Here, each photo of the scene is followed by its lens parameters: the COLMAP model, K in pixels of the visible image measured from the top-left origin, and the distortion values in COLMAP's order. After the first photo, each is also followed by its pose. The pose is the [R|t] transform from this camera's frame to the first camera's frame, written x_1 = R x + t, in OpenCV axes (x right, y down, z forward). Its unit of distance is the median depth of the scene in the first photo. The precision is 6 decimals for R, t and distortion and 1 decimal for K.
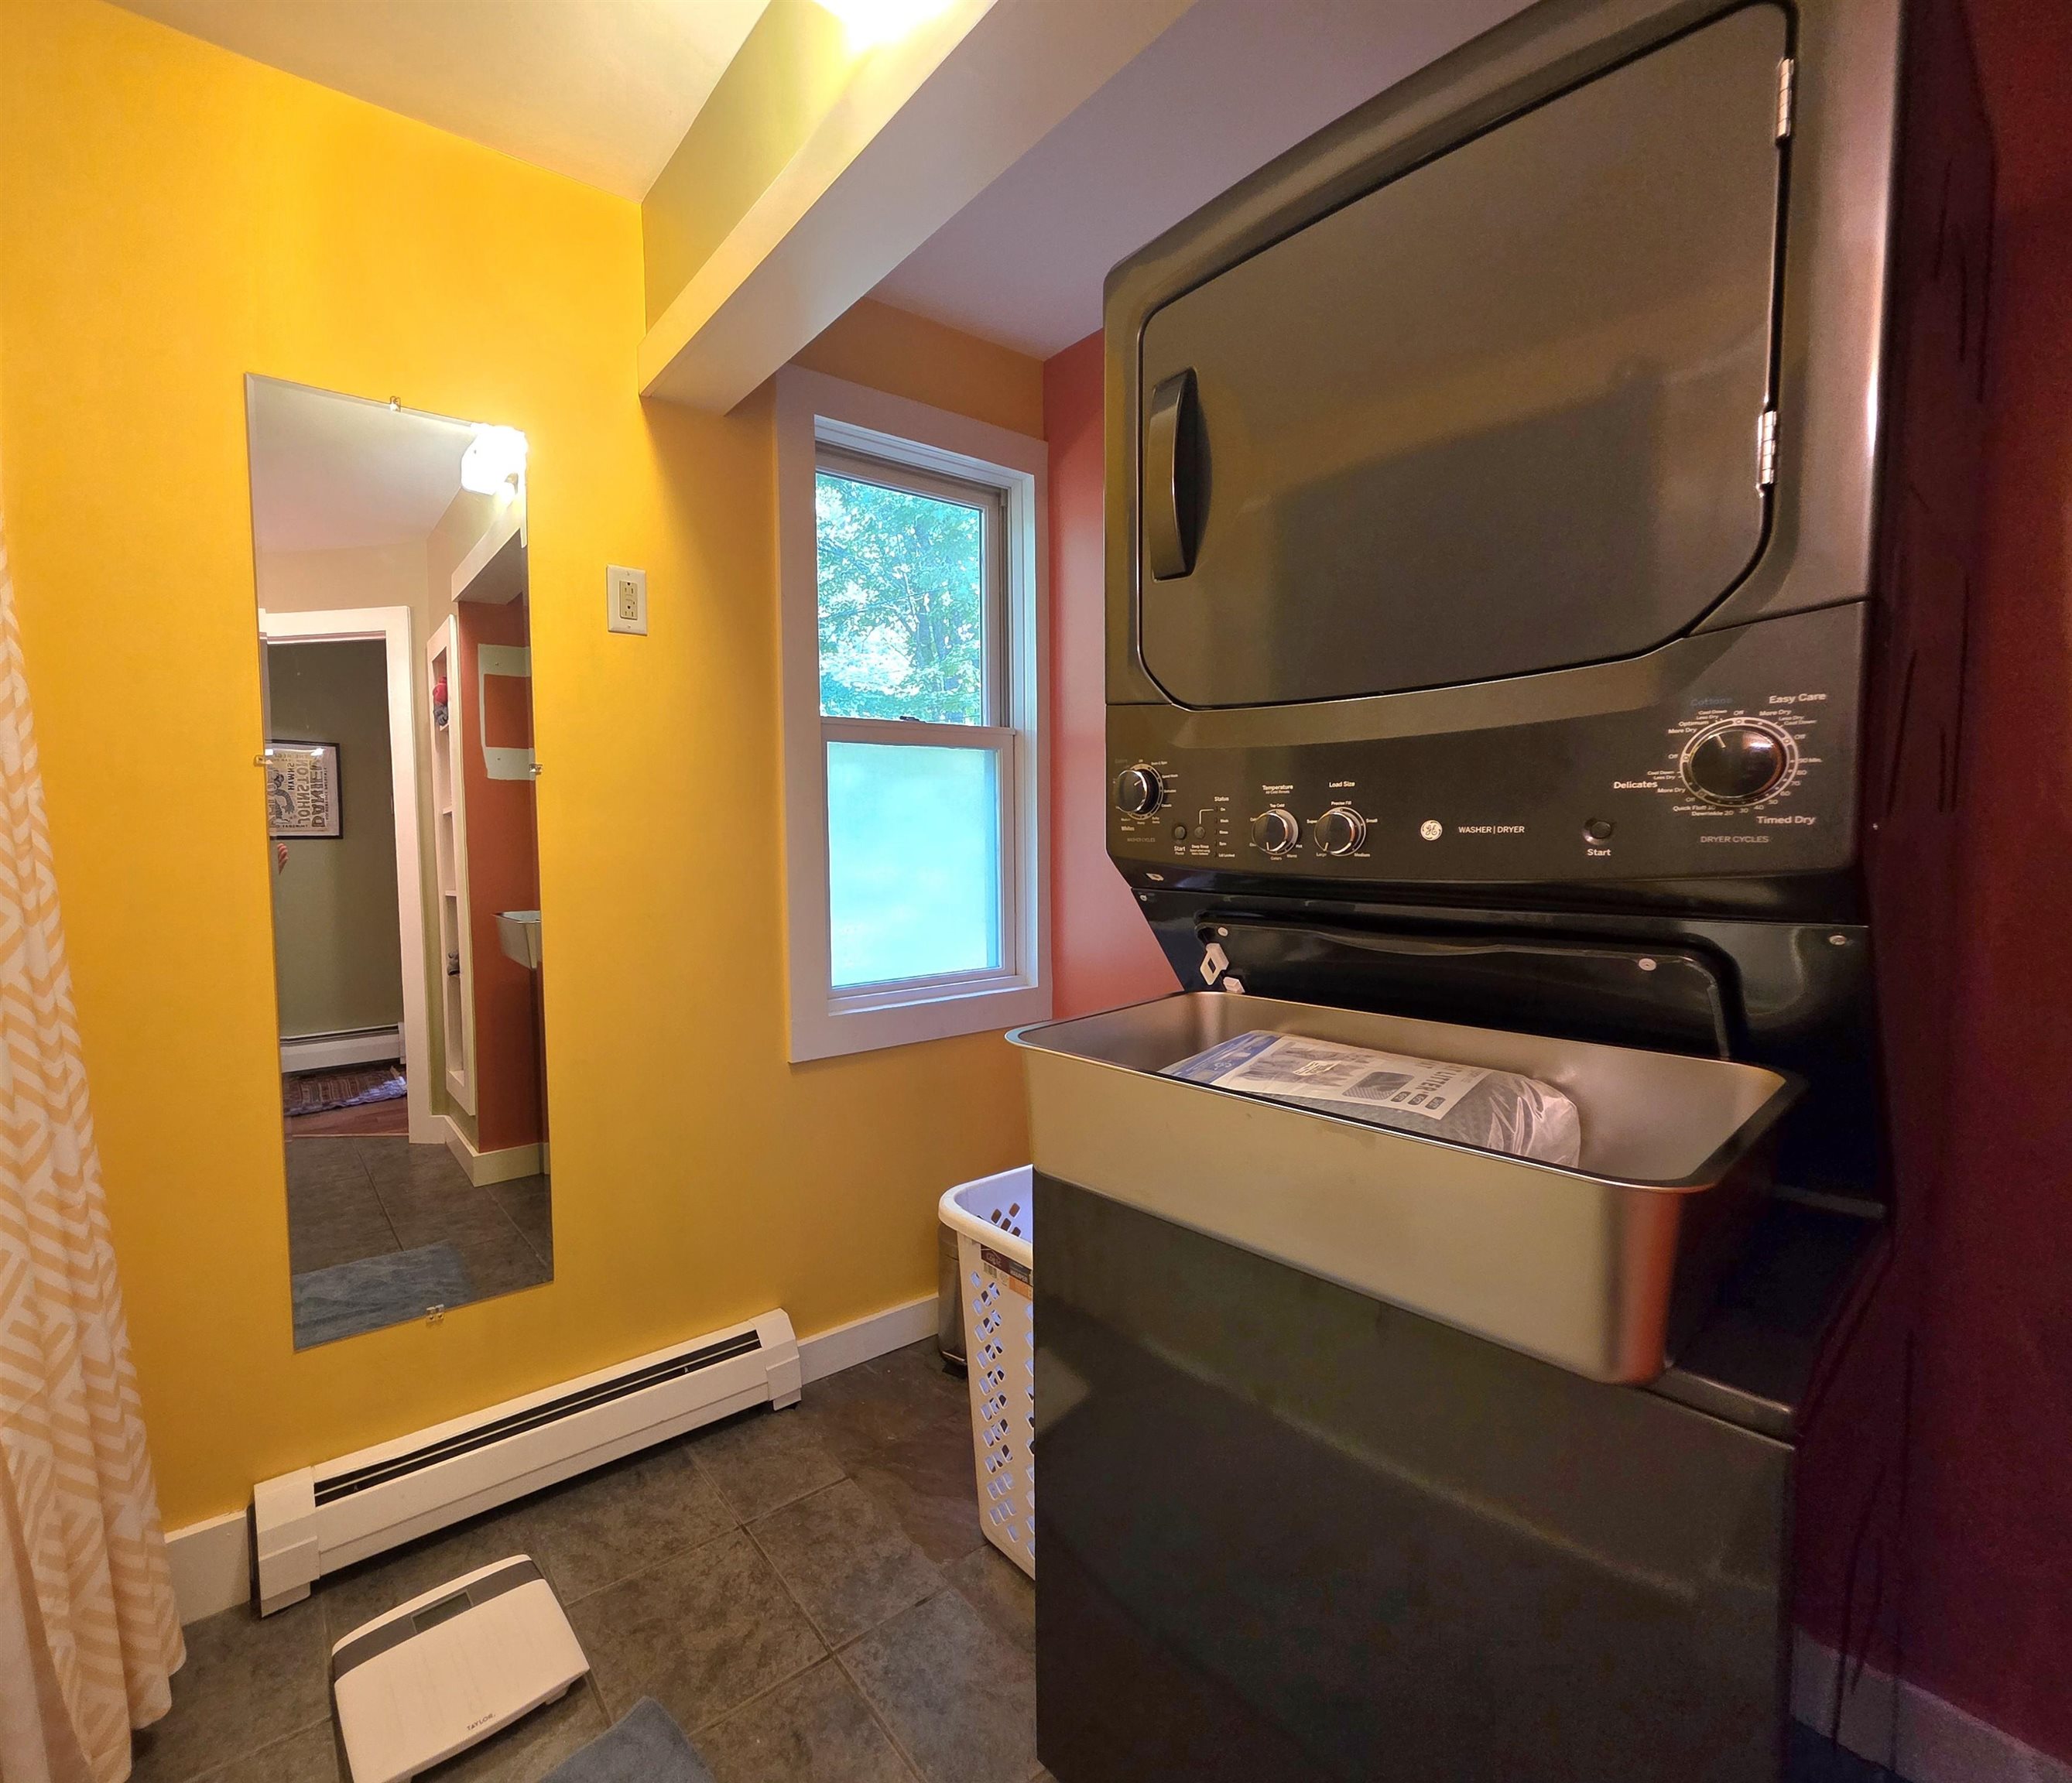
lens RADIAL K [[1088.0, 0, 1036.0], [0, 1088.0, 891.5], [0, 0, 1]] dist [-0.003053, 0.000996]
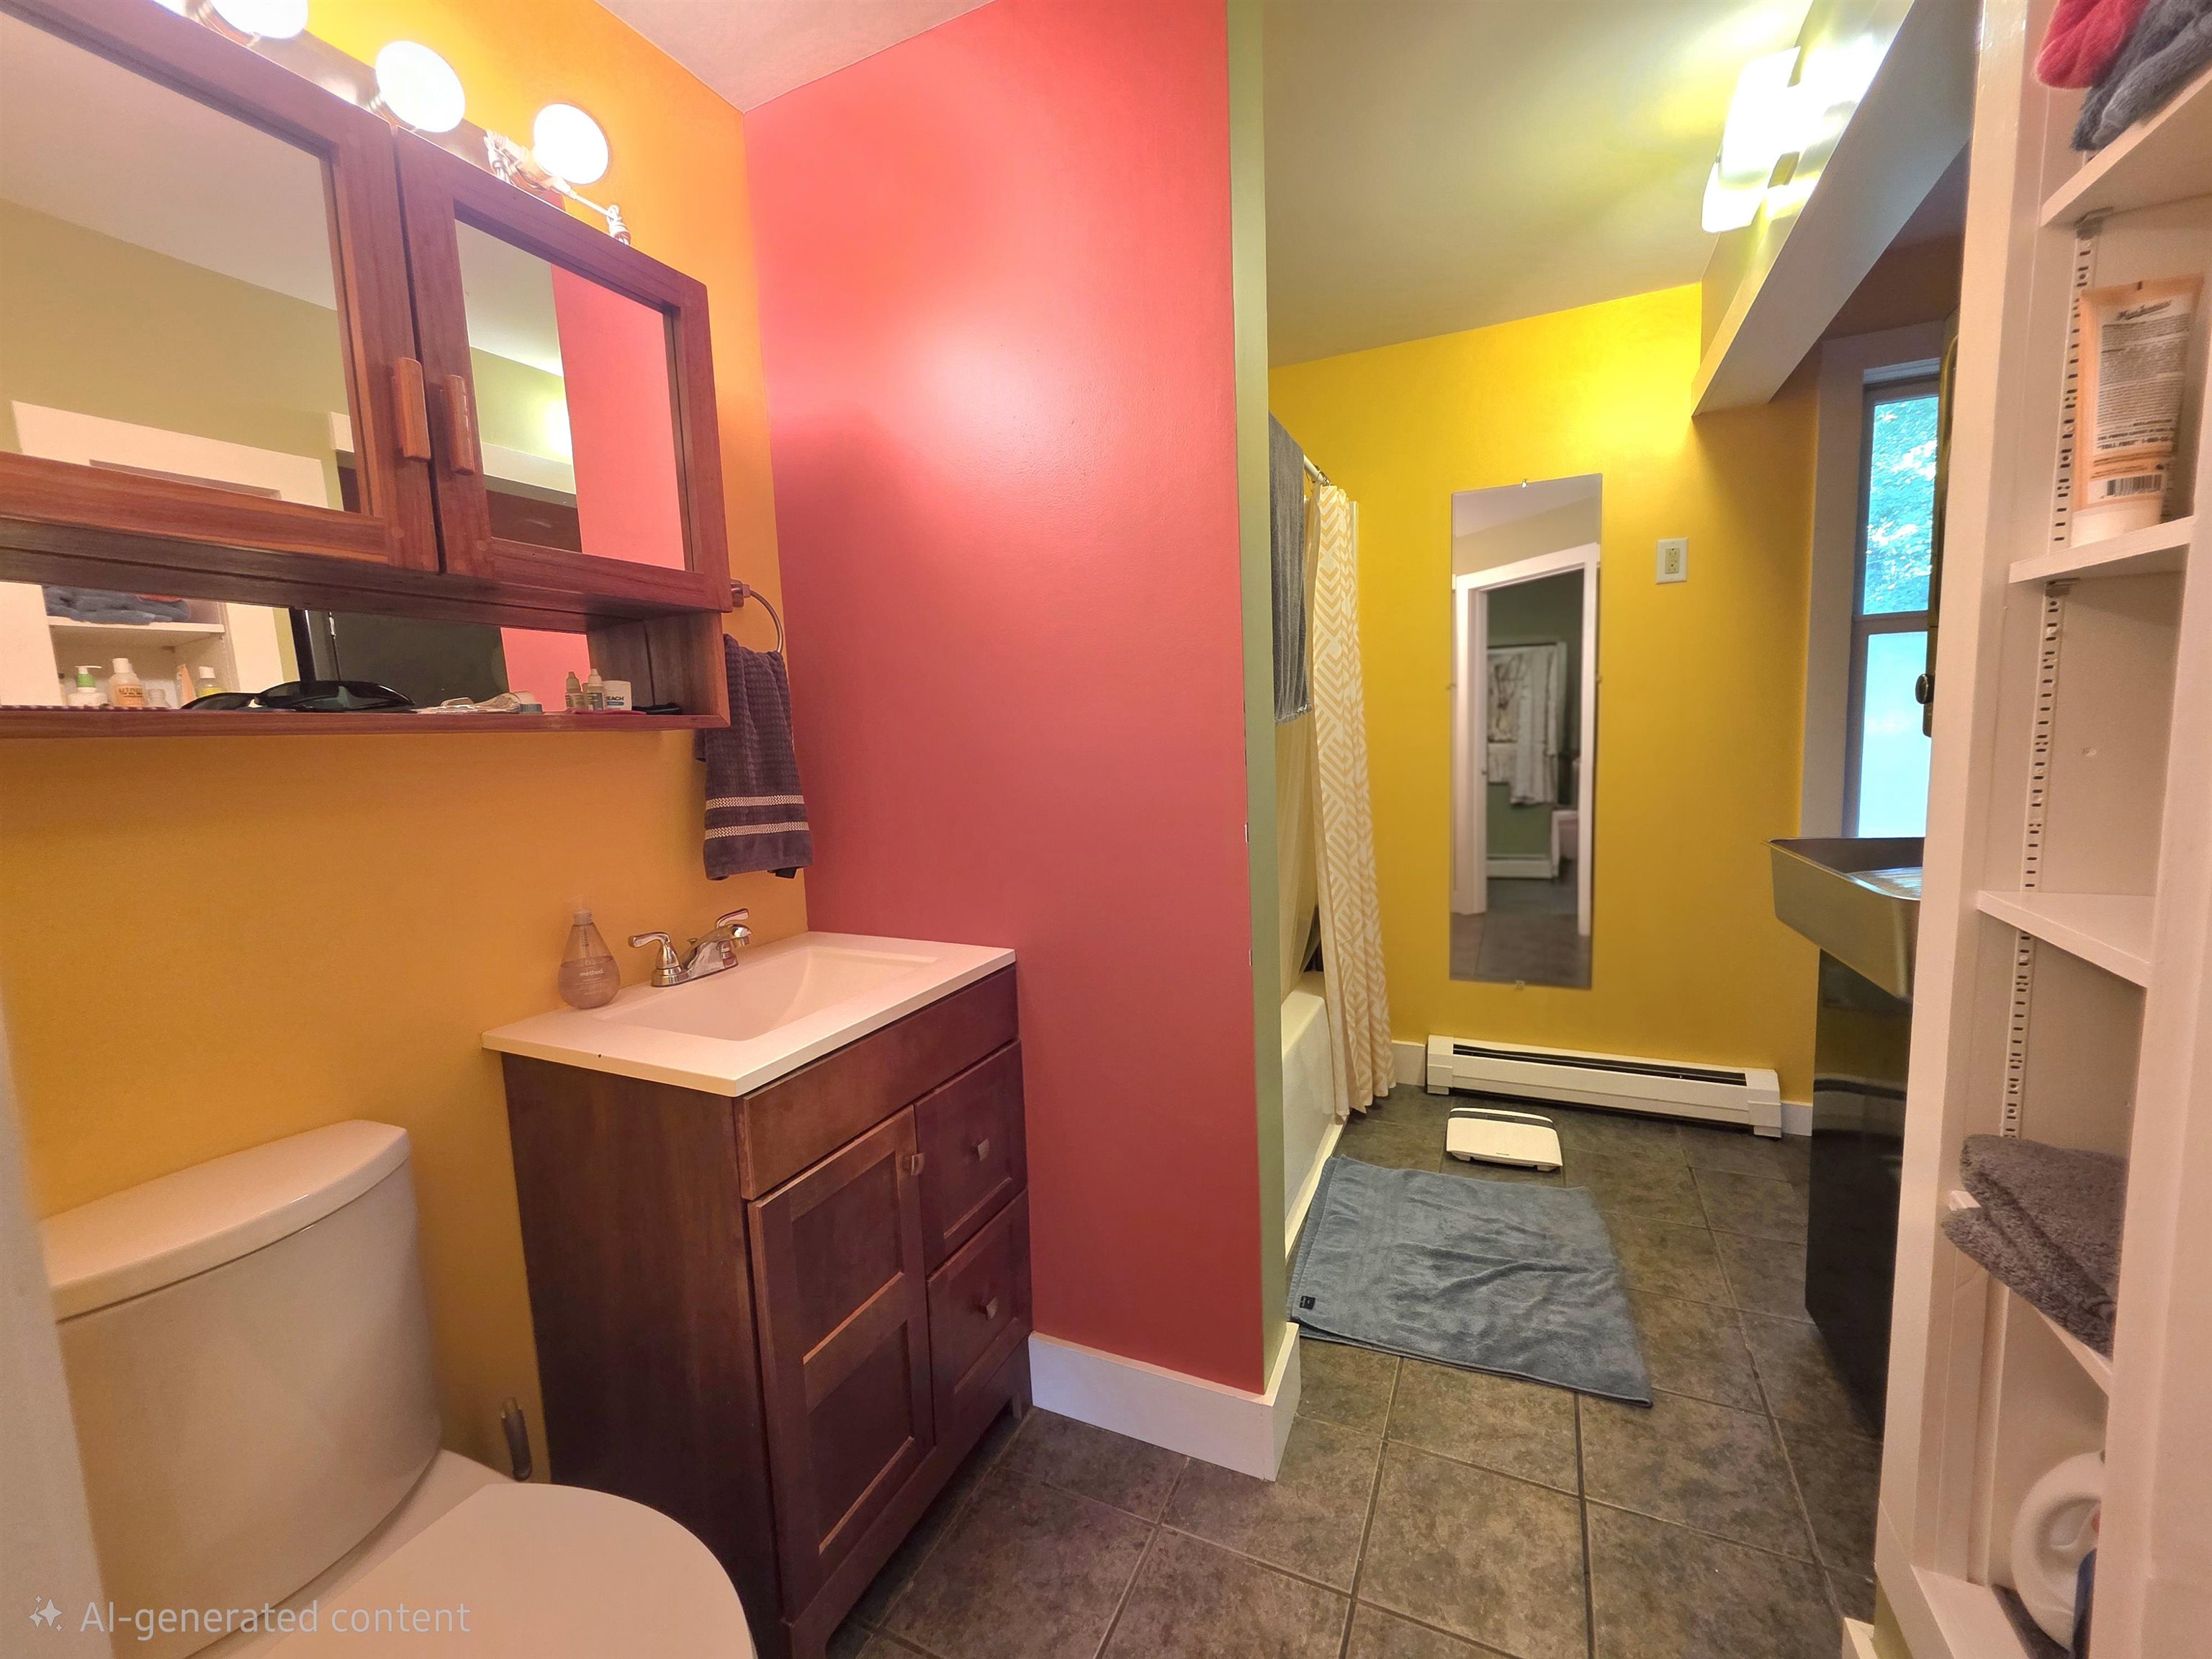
lens RADIAL K [[884.3, 0, 1114.0], [0, 884.3, 827.7], [0, 0, 1]] dist [0.000687, -0.000061]
pose [[0.509744, 0.089913, -0.855615, 0.389643], [-0.019107, 0.995462, 0.093225, 0.000823], [0.860114, -0.031173, 0.509148, -0.373703]]
